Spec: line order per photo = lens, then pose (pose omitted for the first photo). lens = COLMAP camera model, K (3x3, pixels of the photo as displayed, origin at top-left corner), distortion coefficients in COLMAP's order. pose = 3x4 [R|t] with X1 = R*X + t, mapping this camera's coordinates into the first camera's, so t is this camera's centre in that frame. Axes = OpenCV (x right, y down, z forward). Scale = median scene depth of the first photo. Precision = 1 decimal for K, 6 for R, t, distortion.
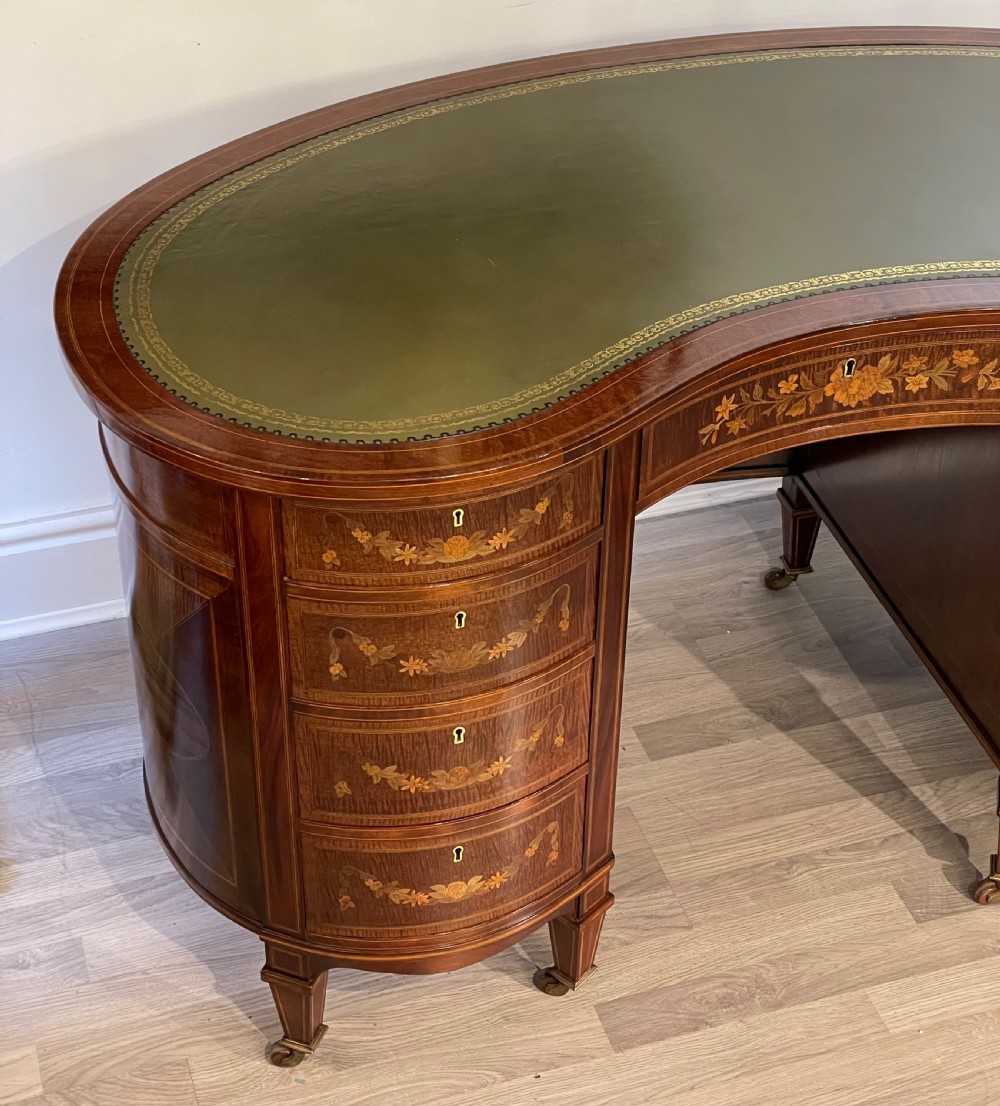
lens RADIAL K [[2066.5, 0, 490.1], [0, 2066.5, 535.4], [0, 0, 1]] dist [0.112905, 0.000000]
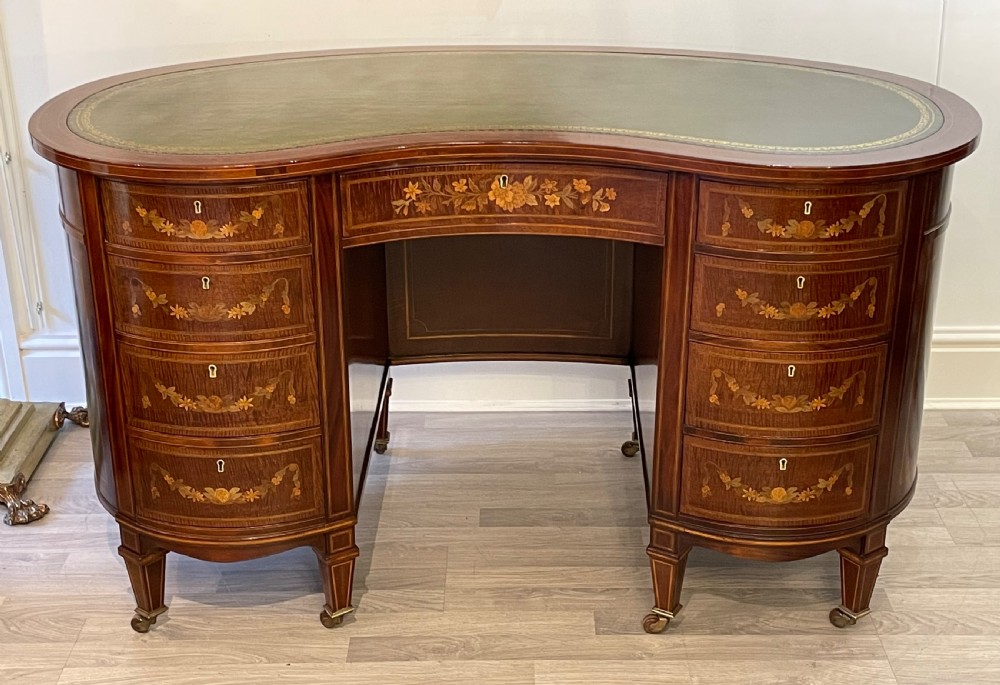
lens RADIAL K [[1515.0, 0, 500.5], [0, 1515.0, 348.2], [0, 0, 1]] dist [0.112224, 0.000000]
pose [[0.951019, 0.112096, -0.288094, 0.500771], [-0.175663, 0.962816, -0.205251, 0.266284], [0.254374, 0.245805, 0.935347, -0.028198]]
